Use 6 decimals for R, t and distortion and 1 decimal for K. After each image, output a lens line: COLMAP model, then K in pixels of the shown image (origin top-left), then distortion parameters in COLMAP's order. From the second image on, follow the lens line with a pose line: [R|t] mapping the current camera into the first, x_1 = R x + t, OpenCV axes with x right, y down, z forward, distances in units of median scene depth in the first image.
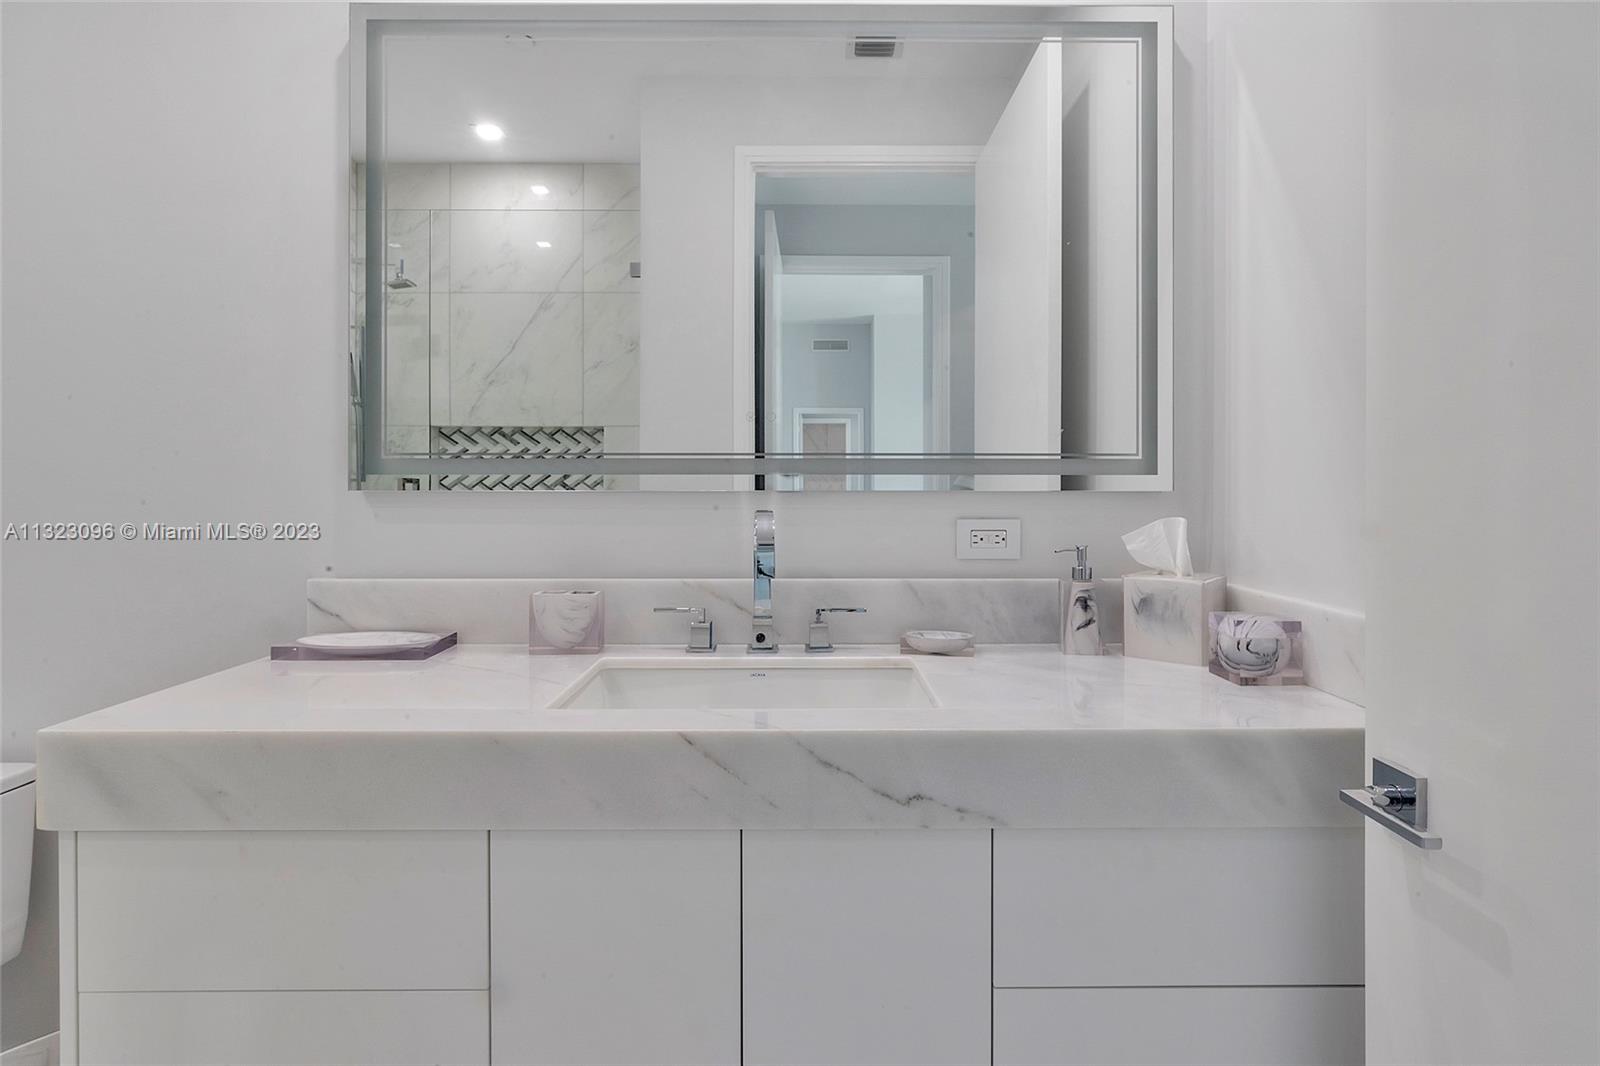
lens RADIAL K [[815.9, 0, 803.6], [0, 815.9, 488.8], [0, 0, 1]] dist [-0.008661, -0.000118]
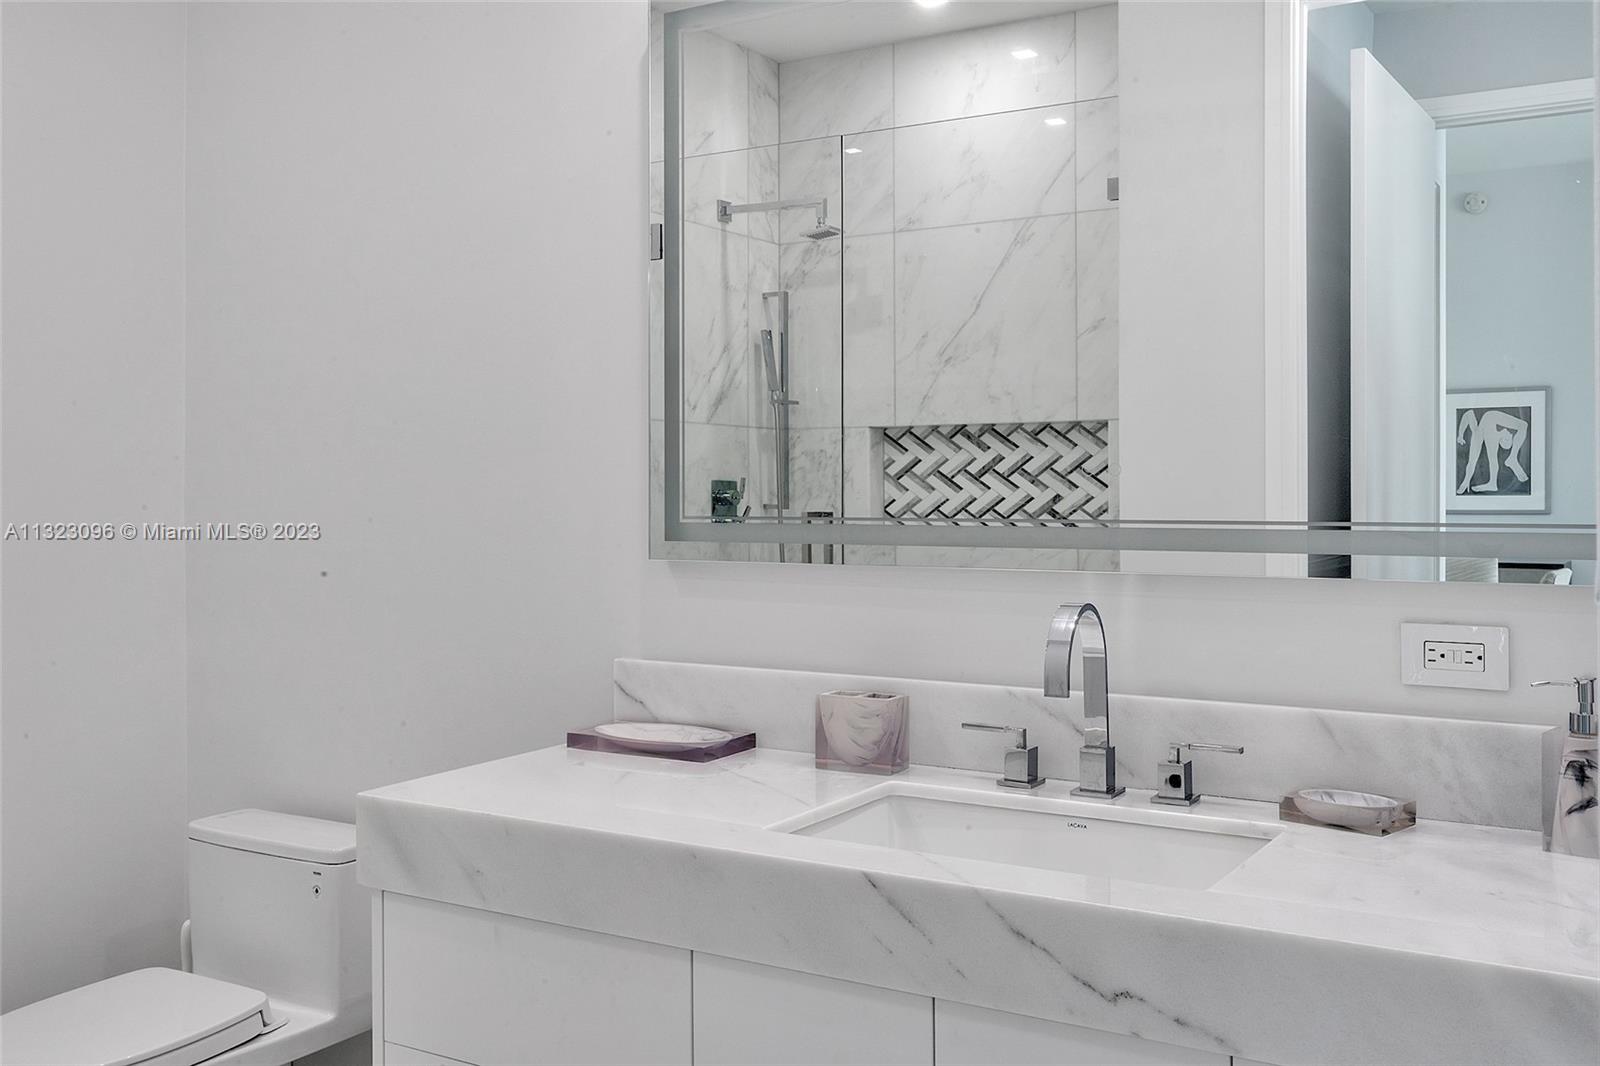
lens RADIAL K [[1502.1, 0, 800.6], [0, 1502.1, 454.6], [0, 0, 1]] dist [0.008042, -0.005275]
pose [[0.841257, -0.015837, -0.540404, 0.450956], [0.009570, 0.999850, -0.014403, -0.086546], [0.540551, 0.006945, 0.841283, -0.272481]]
